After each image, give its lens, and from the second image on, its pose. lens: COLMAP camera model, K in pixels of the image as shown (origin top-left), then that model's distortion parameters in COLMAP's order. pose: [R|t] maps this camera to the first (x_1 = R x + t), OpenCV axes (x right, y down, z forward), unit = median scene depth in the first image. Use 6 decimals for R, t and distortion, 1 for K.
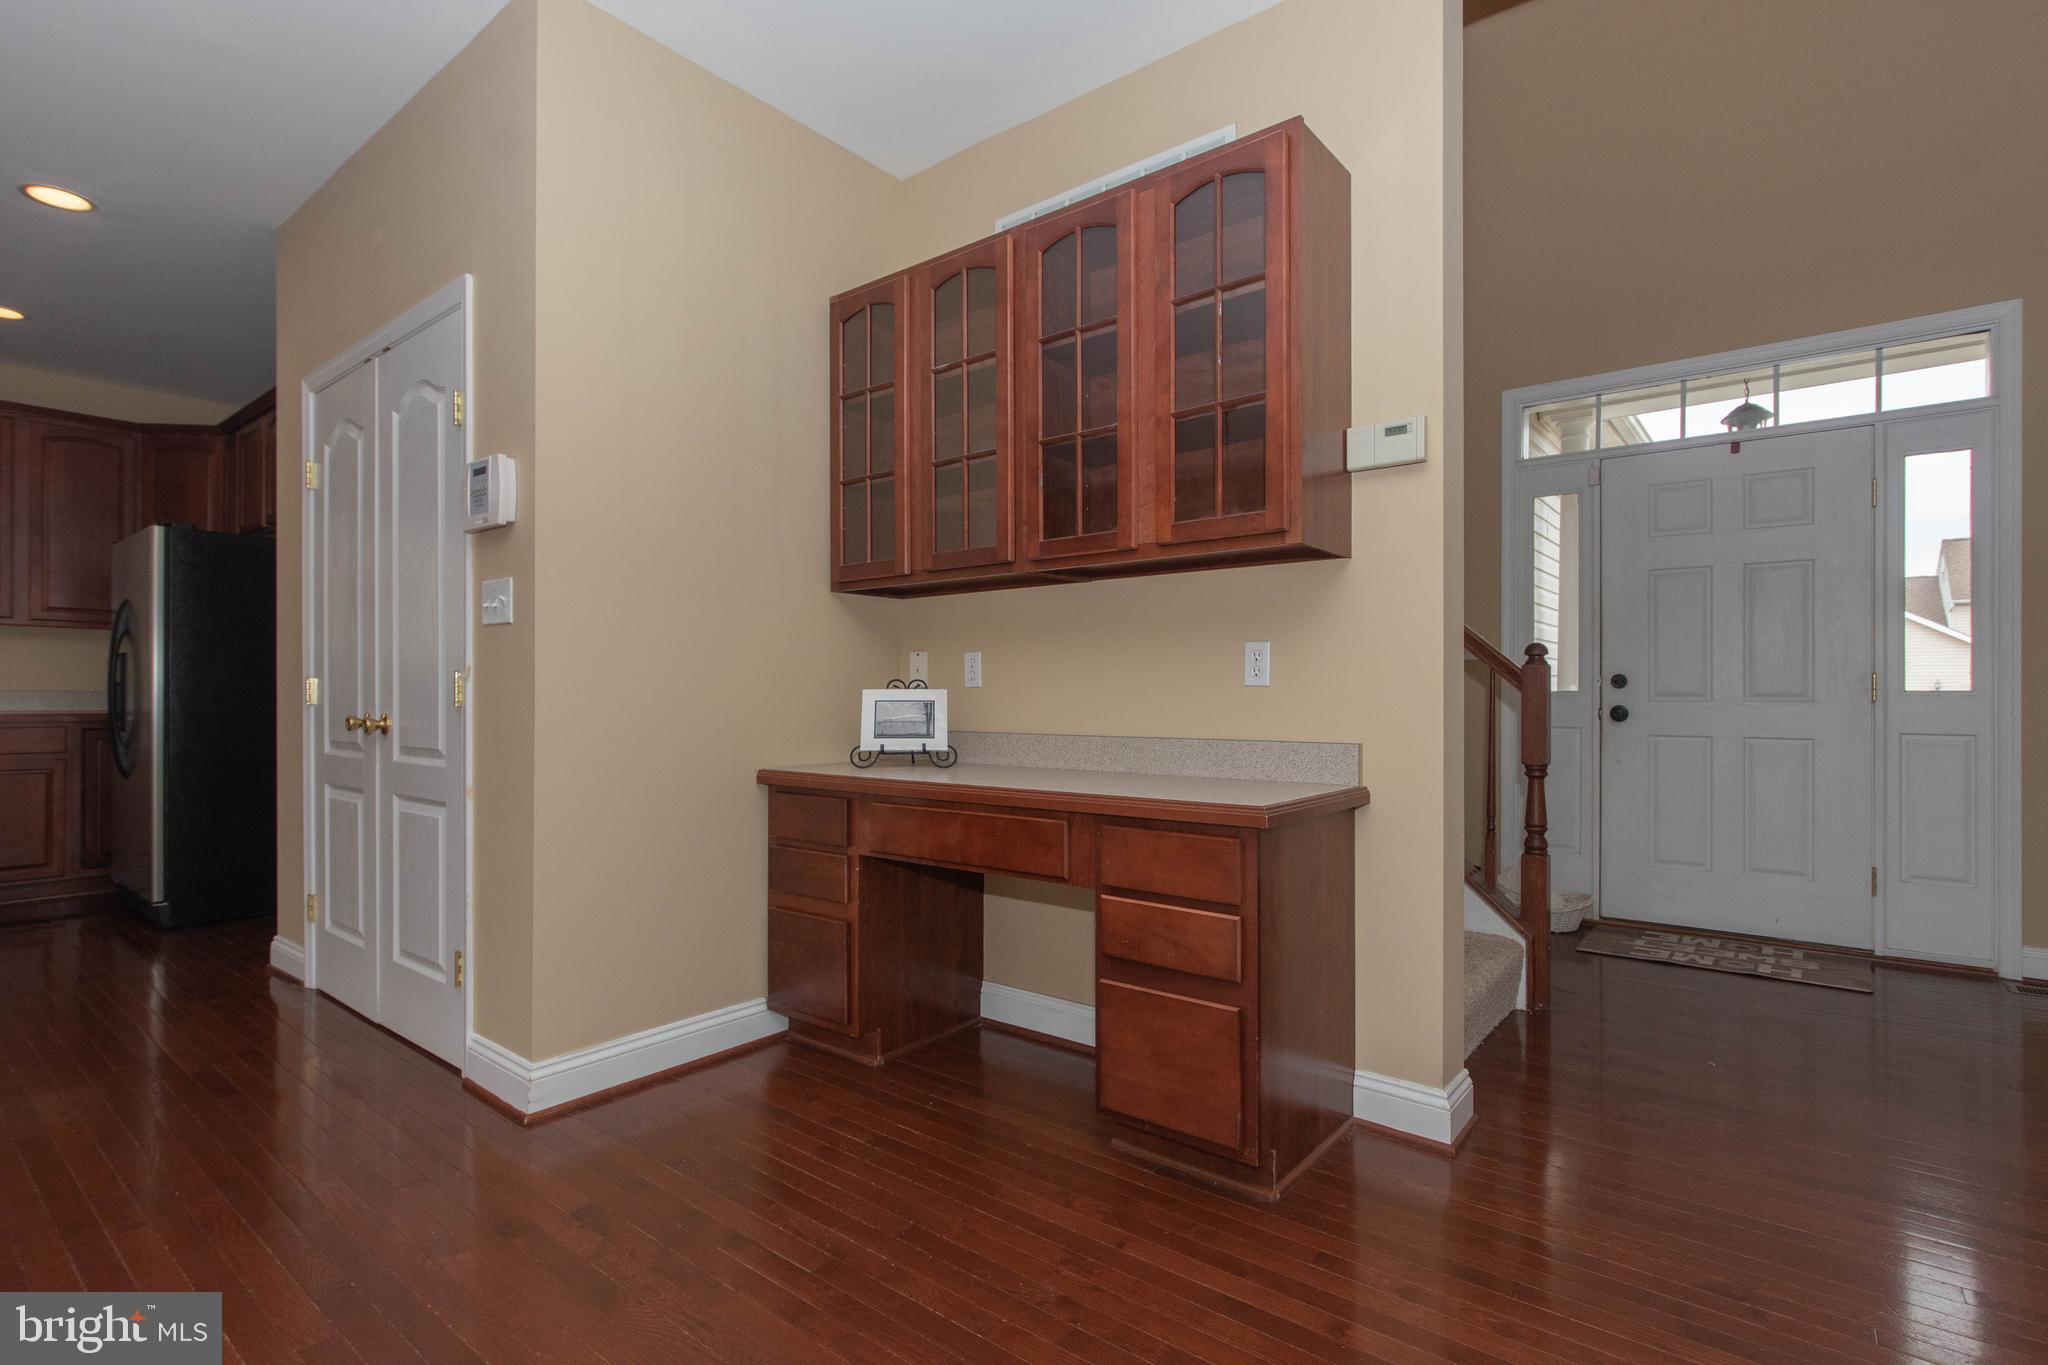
lens RADIAL K [[956.1, 0, 1034.7], [0, 956.1, 689.7], [0, 0, 1]] dist [0.003253, -0.000965]
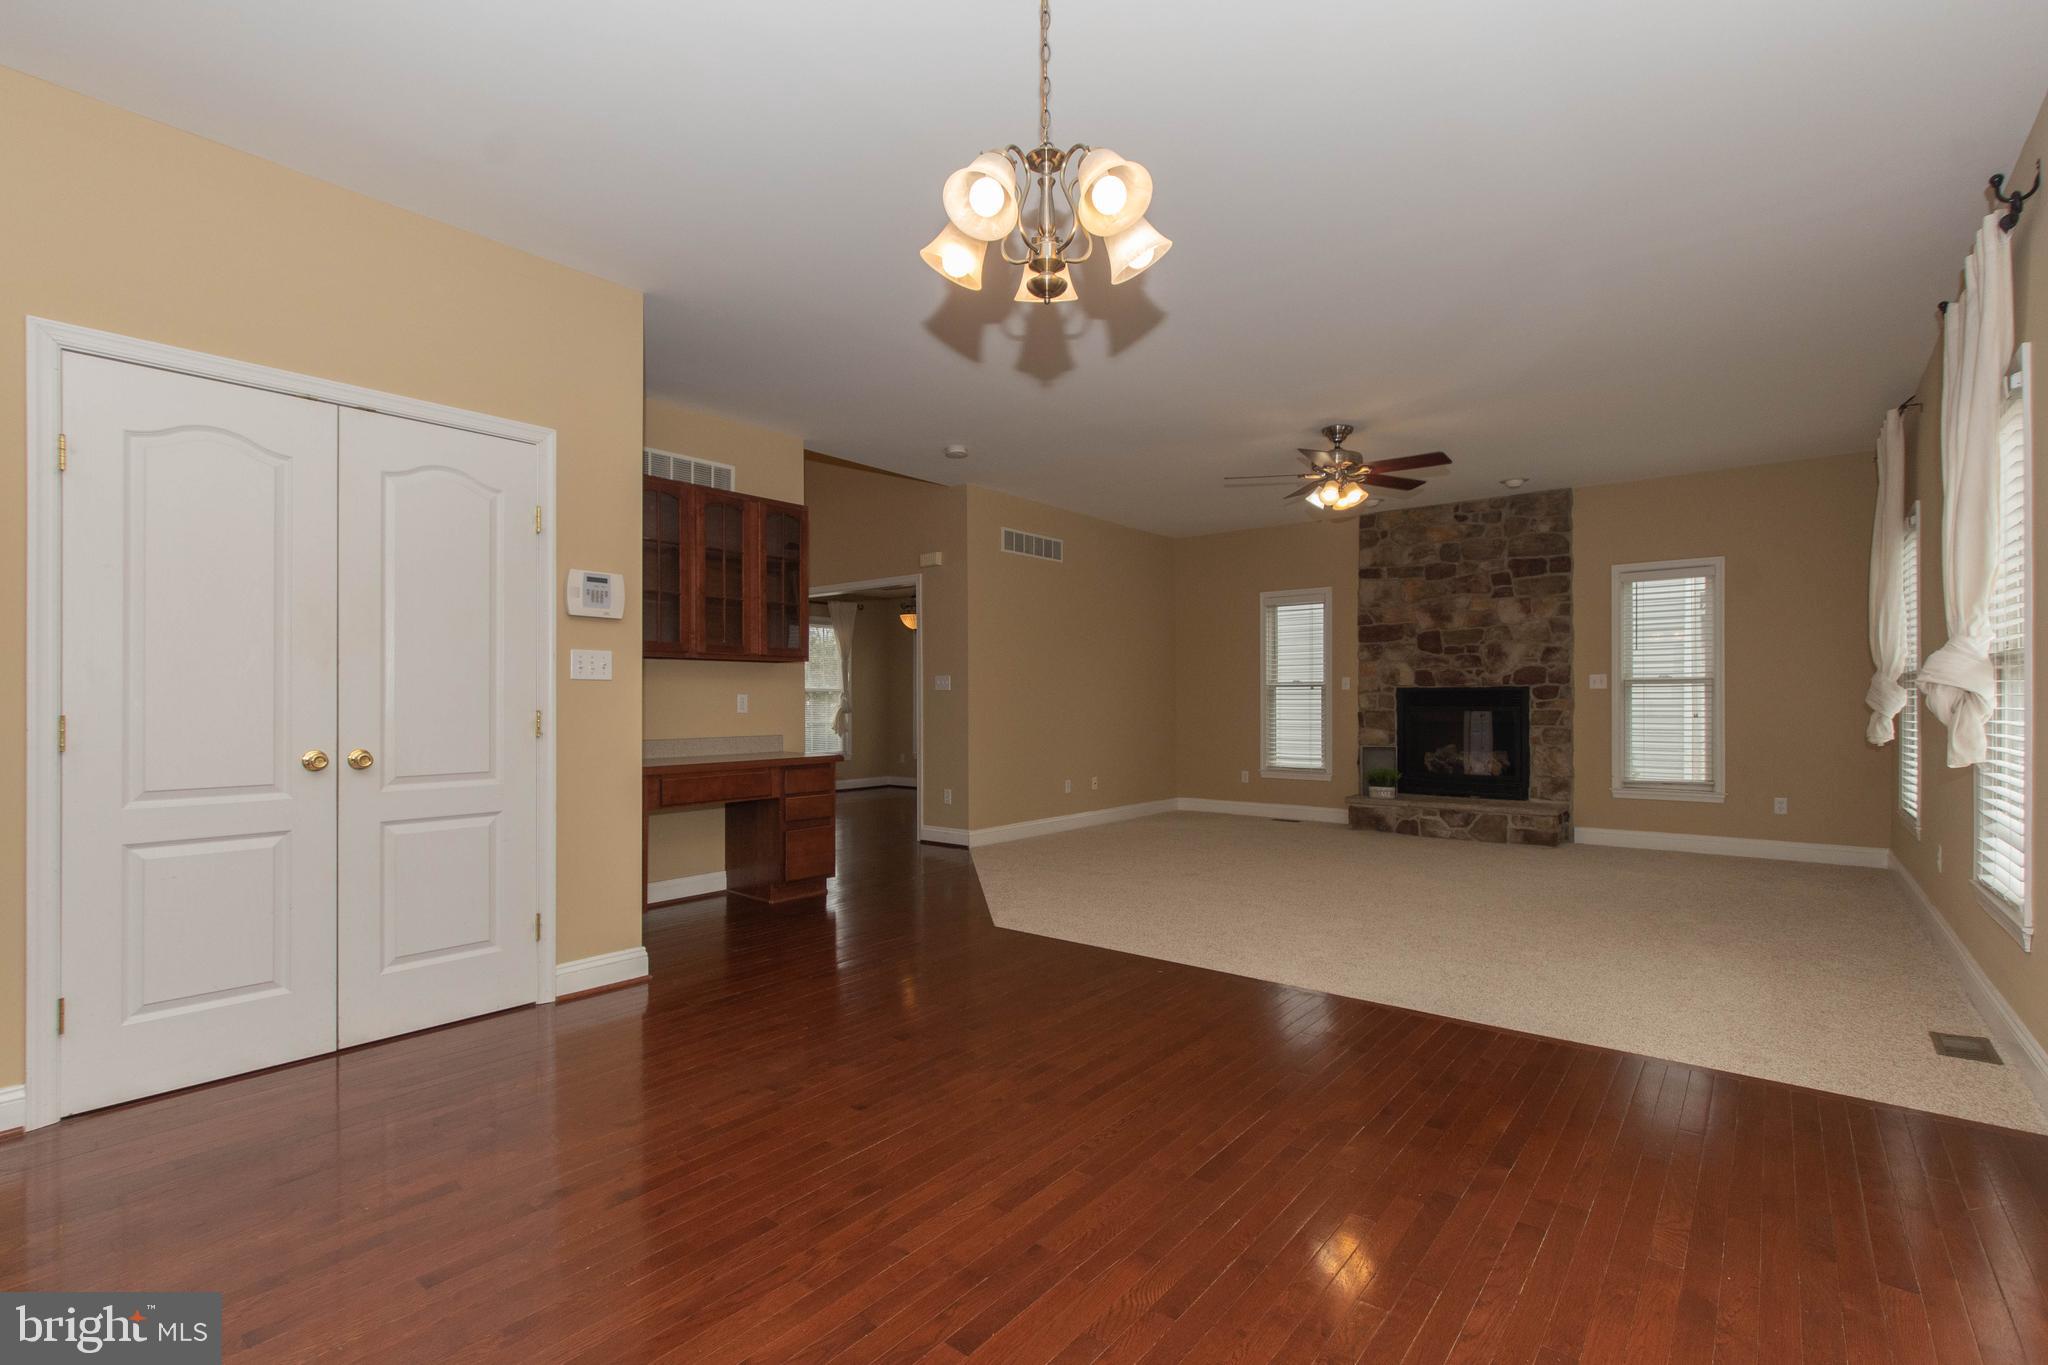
lens RADIAL K [[930.5, 0, 1026.7], [0, 930.5, 695.7], [0, 0, 1]] dist [0.002035, -0.001063]
pose [[0.014674, 0.004210, 0.999883, -1.695622], [-0.004291, 0.999982, -0.004147, -0.033339], [-0.999883, -0.004229, 0.014692, 0.244533]]
